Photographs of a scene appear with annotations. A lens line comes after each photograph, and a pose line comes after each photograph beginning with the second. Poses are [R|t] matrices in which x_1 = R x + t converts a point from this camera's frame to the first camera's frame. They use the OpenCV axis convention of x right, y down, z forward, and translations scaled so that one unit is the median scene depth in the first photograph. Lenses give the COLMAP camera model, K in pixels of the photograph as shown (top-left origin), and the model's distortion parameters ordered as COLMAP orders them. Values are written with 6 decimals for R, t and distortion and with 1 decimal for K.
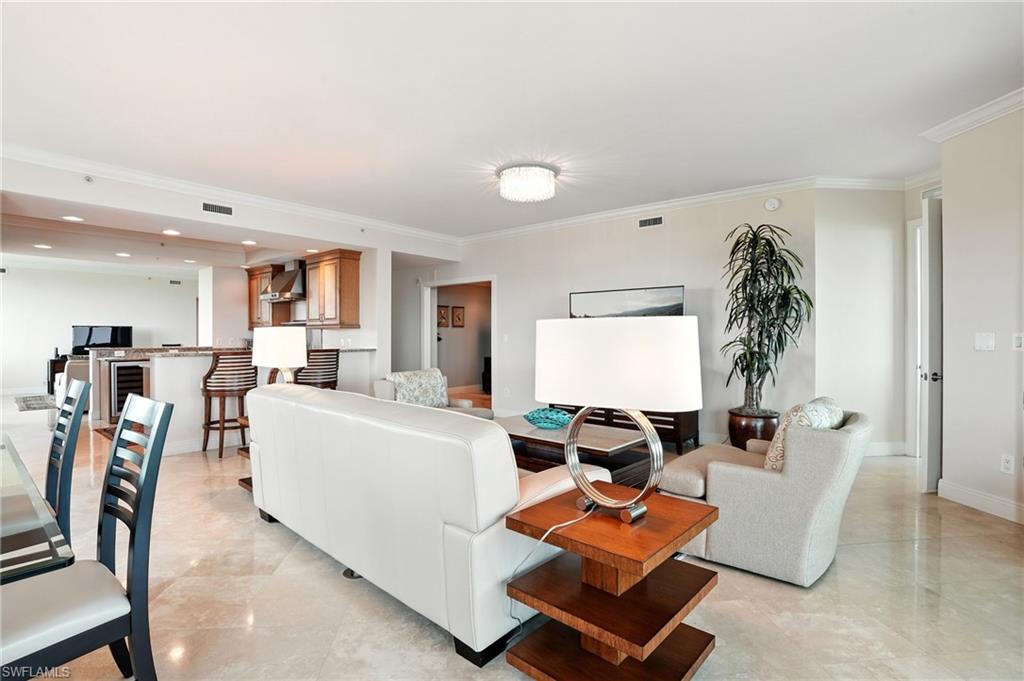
lens RADIAL K [[474.1, 0, 507.0], [0, 474.1, 334.9], [0, 0, 1]] dist [-0.031778, -0.000165]
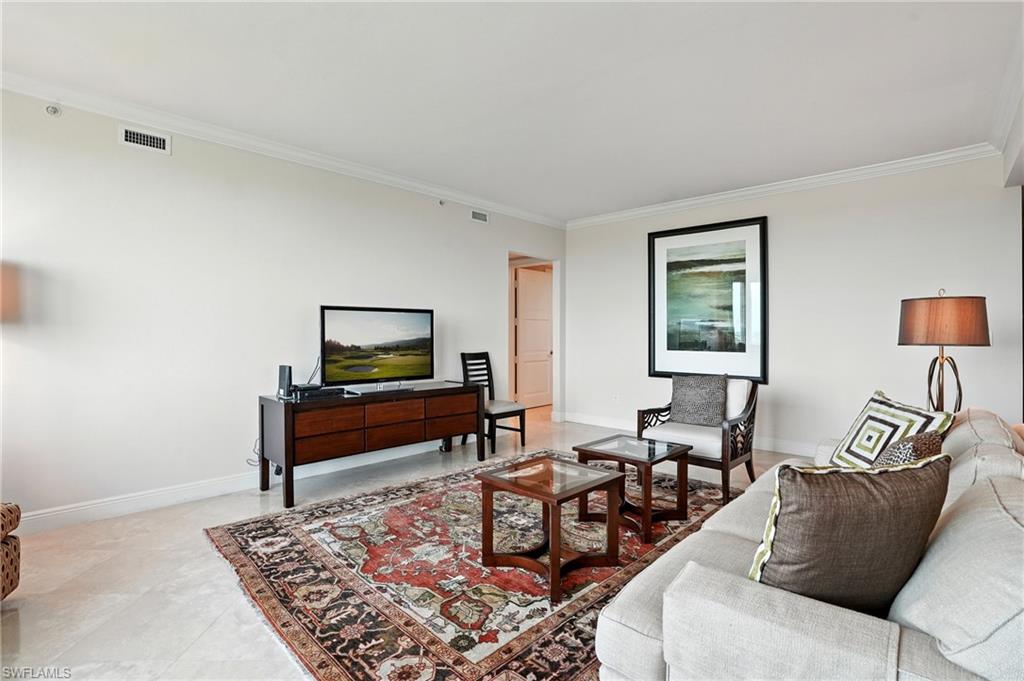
lens RADIAL K [[472.1, 0, 497.1], [0, 472.1, 341.7], [0, 0, 1]] dist [-0.054233, 0.012909]
pose [[0.995938, 0.001478, -0.090029, -1.218426], [-0.000751, 0.999967, 0.008115, 0.008890], [0.090038, -0.008014, 0.995906, 1.012591]]
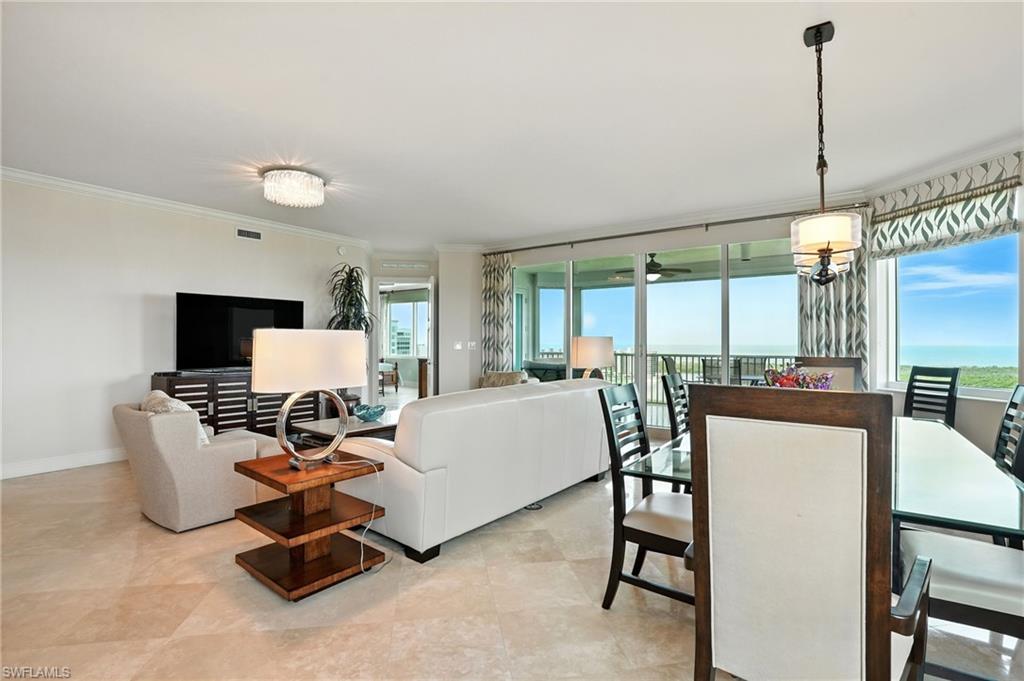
lens RADIAL K [[472.1, 0, 506.6], [0, 472.1, 342.4], [0, 0, 1]] dist [-0.054233, 0.012909]
pose [[-0.055077, 0.003329, 0.998477, -0.667228], [0.001909, 0.999993, -0.003228, 0.005914], [-0.998480, 0.001728, -0.055083, 0.447228]]
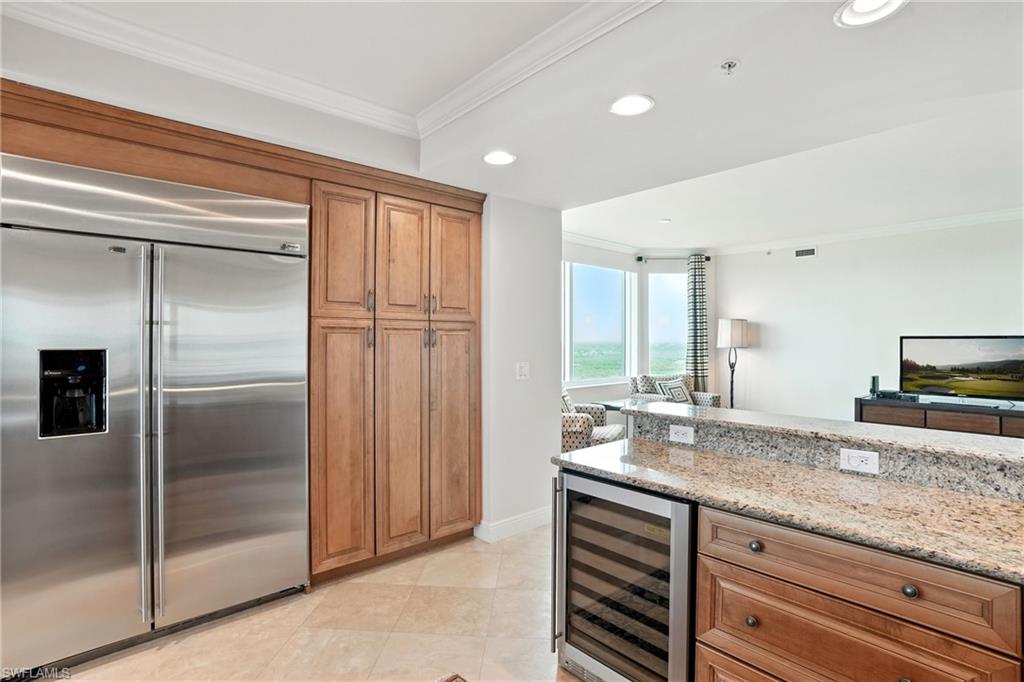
lens RADIAL K [[493.3, 0, 515.7], [0, 493.3, 340.1], [0, 0, 1]] dist [-0.055984, 0.011629]
pose [[-0.160816, 0.003599, -0.986978, -0.540017], [-0.005053, 0.999977, 0.004470, -0.024943], [0.986971, 0.005706, -0.160794, 1.038272]]
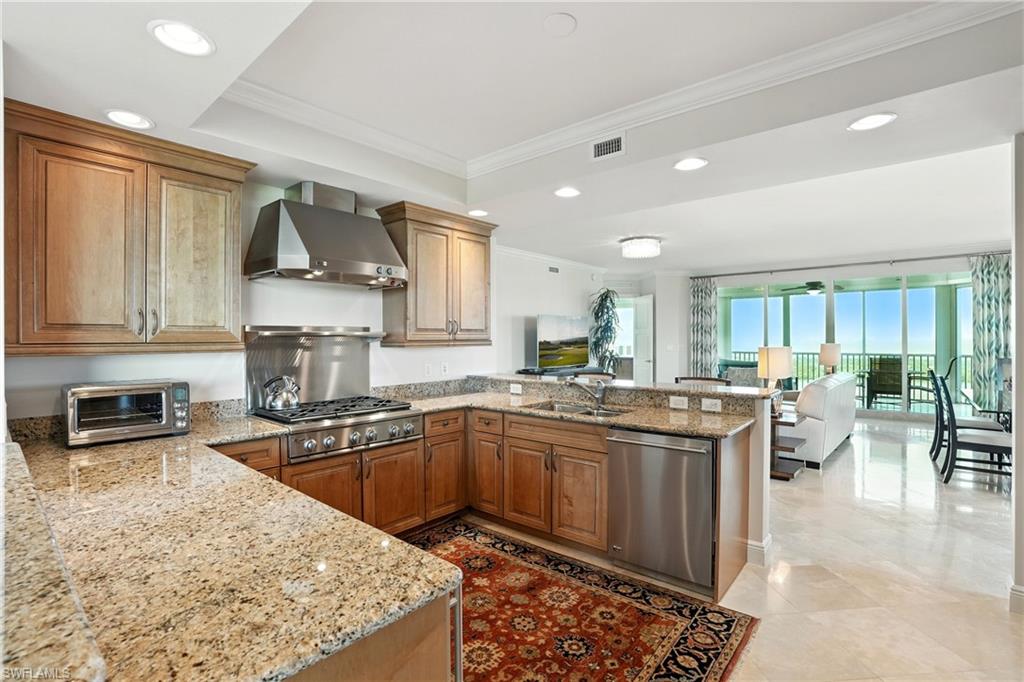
lens RADIAL K [[472.1, 0, 515.7], [0, 472.1, 338.2], [0, 0, 1]] dist [-0.054233, 0.012909]
pose [[0.019356, 0.001922, 0.999811, -1.026172], [0.007879, 0.999967, -0.002074, -0.022143], [-0.999782, 0.007918, 0.019340, 0.984742]]
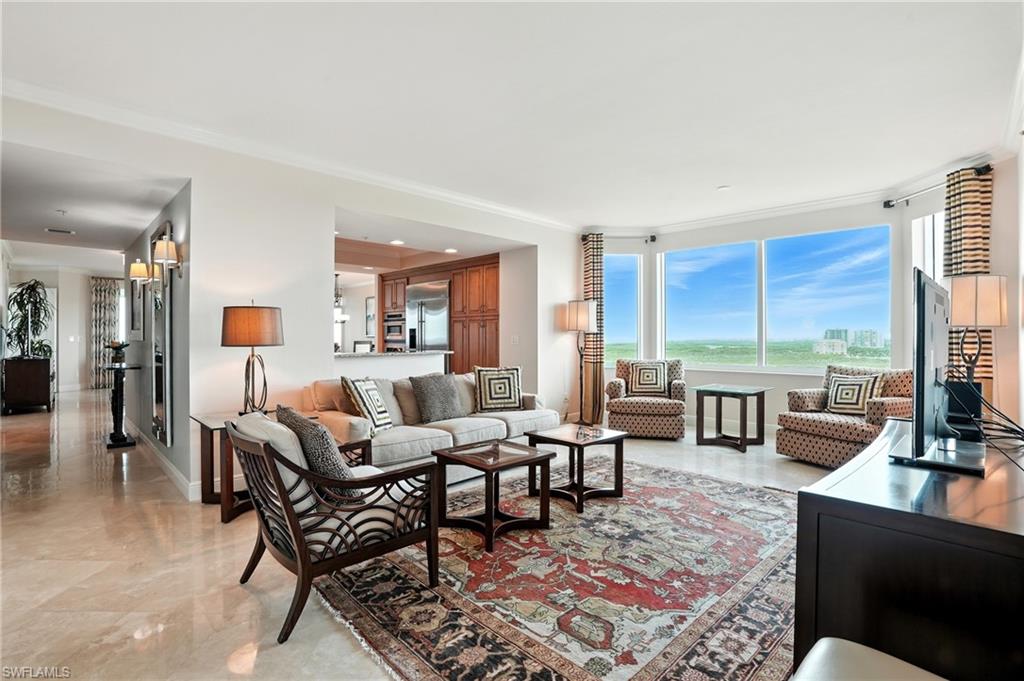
lens RADIAL K [[472.1, 0, 502.8], [0, 472.1, 337.7], [0, 0, 1]] dist [-0.054233, 0.012909]
pose [[-0.994312, 0.003066, 0.106463, -1.182281], [0.003678, 0.999978, 0.005553, 0.002868], [-0.106444, 0.005913, -0.994301, 1.973895]]
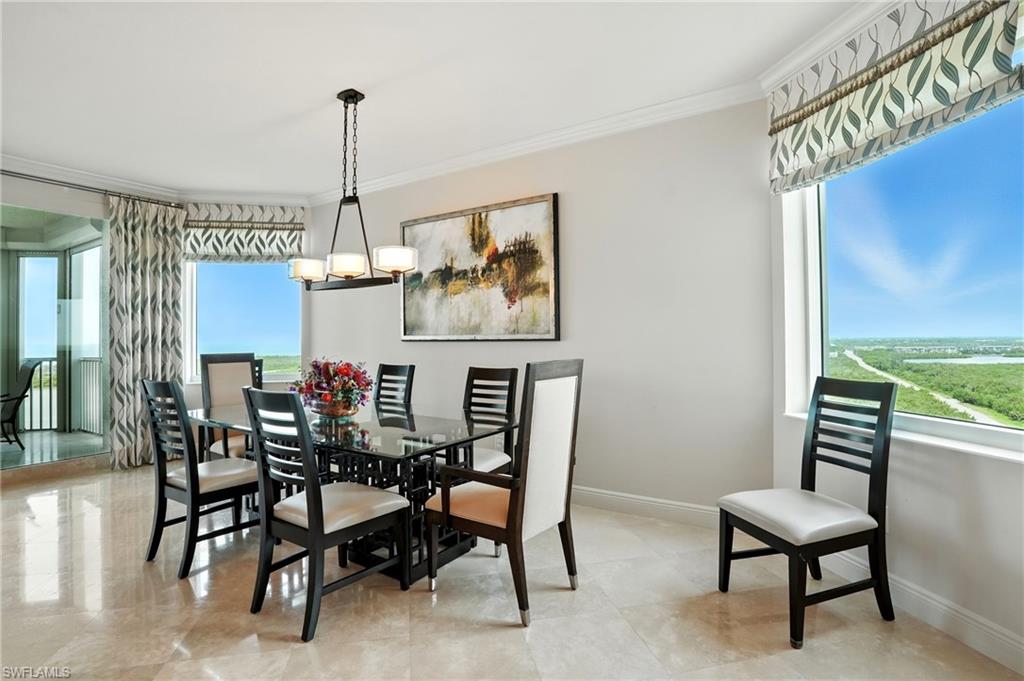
lens RADIAL K [[493.3, 0, 510.5], [0, 493.3, 333.7], [0, 0, 1]] dist [-0.055984, 0.011629]
pose [[-0.994474, 0.010006, -0.104506, -0.428359], [0.010519, 0.999935, -0.004362, 0.004117], [0.104455, -0.005437, -0.994515, 0.682109]]
